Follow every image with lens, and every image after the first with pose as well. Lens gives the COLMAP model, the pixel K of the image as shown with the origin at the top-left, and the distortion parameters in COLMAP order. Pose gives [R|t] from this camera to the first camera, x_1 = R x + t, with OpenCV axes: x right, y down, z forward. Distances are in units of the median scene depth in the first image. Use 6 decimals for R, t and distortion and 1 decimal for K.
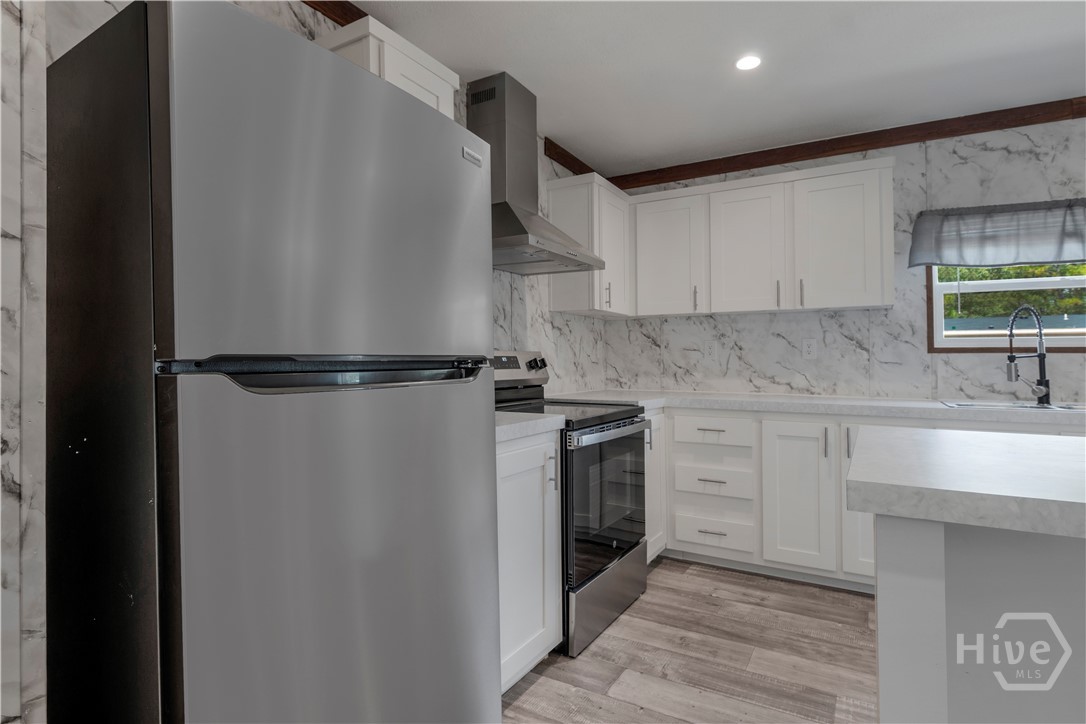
lens RADIAL K [[564.3, 0, 540.0], [0, 564.3, 362.7], [0, 0, 1]] dist [-0.012637, -0.007531]
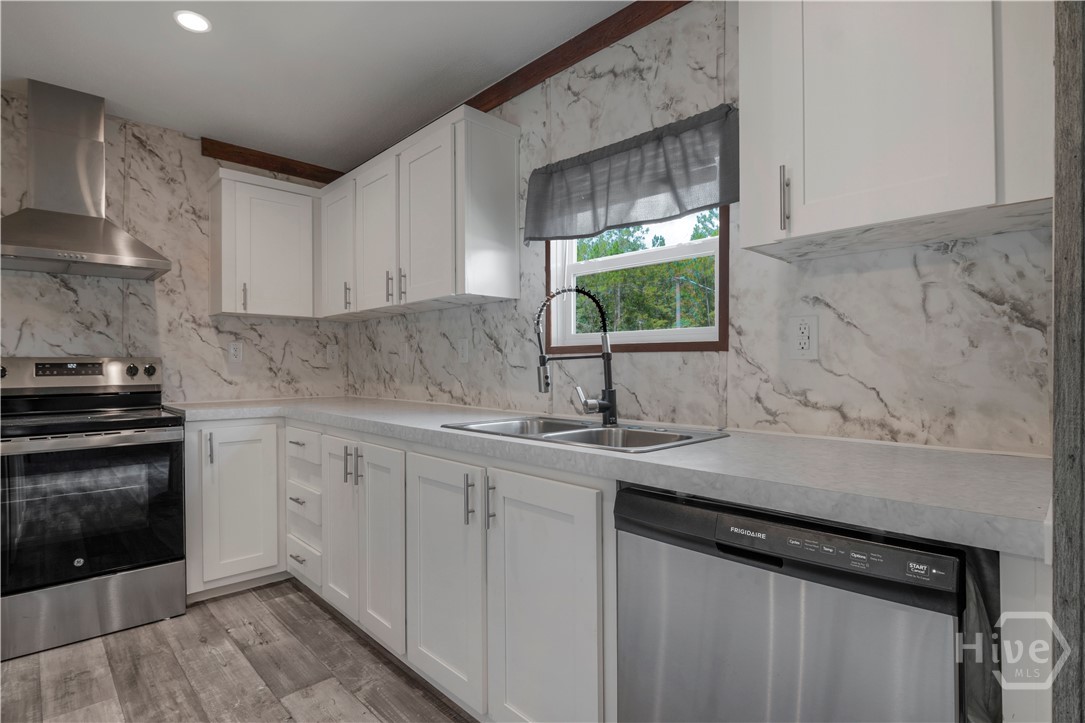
lens RADIAL K [[543.7, 0, 537.3], [0, 543.7, 370.3], [0, 0, 1]] dist [-0.002659, -0.010734]
pose [[0.962910, -0.003832, -0.269796, 0.919743], [0.005862, 0.999960, 0.006719, 0.000091], [0.269759, -0.008051, 0.962894, 0.282569]]
